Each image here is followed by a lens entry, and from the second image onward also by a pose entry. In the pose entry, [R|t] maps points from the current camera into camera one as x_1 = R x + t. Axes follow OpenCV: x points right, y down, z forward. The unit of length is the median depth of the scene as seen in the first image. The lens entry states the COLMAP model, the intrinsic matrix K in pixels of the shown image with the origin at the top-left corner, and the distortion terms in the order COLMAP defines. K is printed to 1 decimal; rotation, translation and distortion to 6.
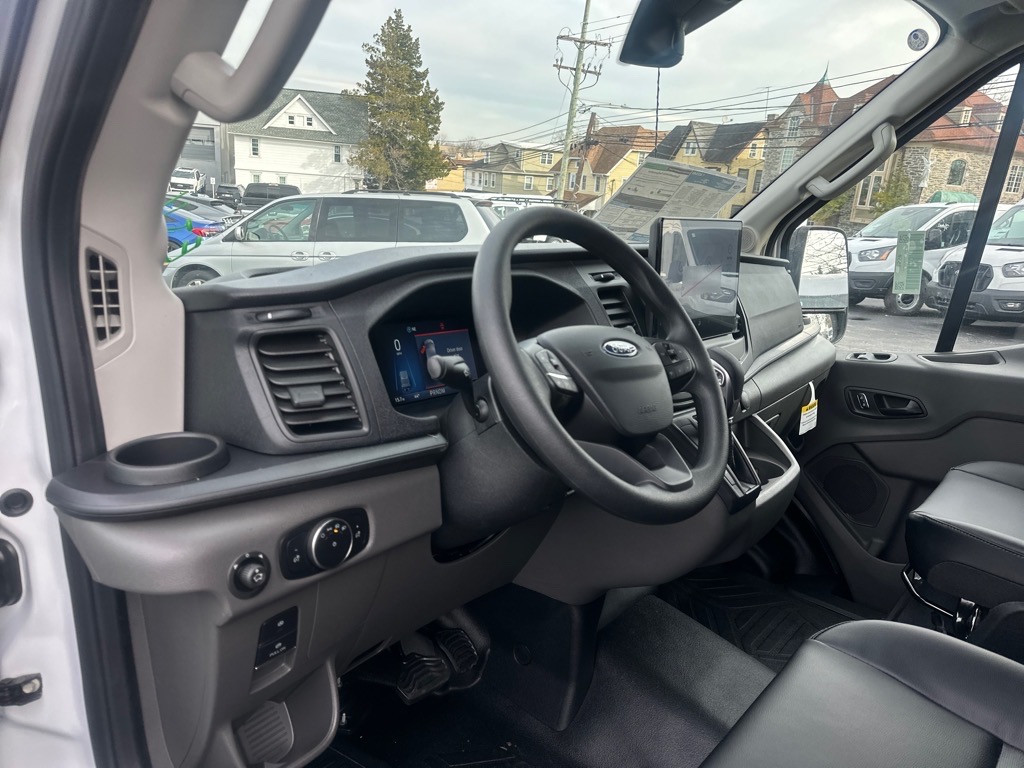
lens RADIAL K [[719.3, 0, 512.4], [0, 719.3, 385.6], [0, 0, 1]] dist [0.066862, -0.083409]
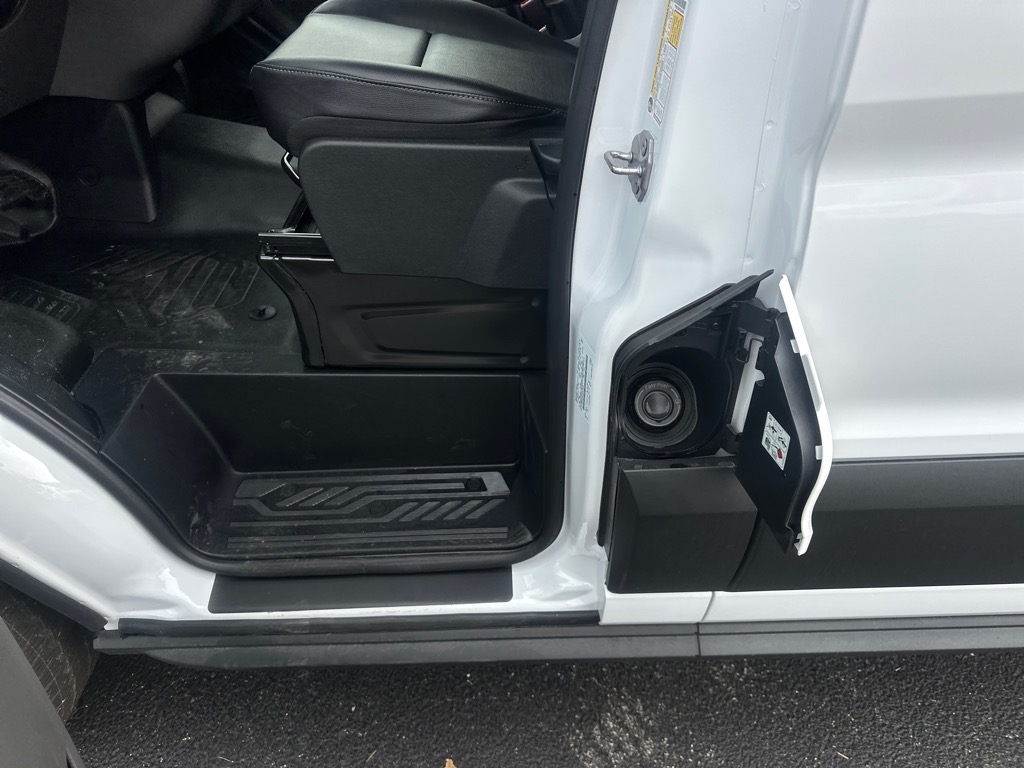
lens RADIAL K [[724.6, 0, 512.0], [0, 724.6, 384.0], [0, 0, 1]] dist [0.081842, -0.133362]
pose [[0.753409, -0.427472, 0.499642, -0.319144], [0.180508, 0.865115, 0.467967, 0.424035], [-0.632290, -0.262381, 0.728948, -0.465134]]
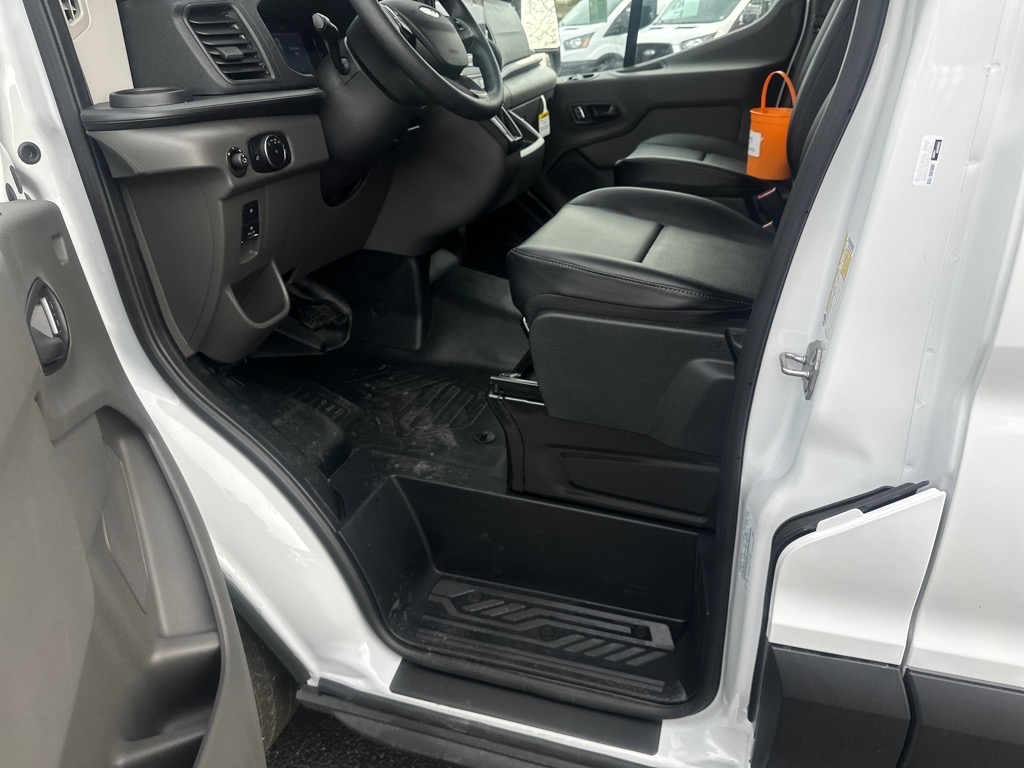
lens RADIAL K [[719.3, 0, 512.4], [0, 719.3, 385.6], [0, 0, 1]] dist [0.066862, -0.083409]
pose [[0.928111, -0.218038, 0.301777, -0.327056], [0.143463, 0.957420, 0.250529, 0.349135], [-0.343553, -0.189225, 0.919873, -0.631855]]
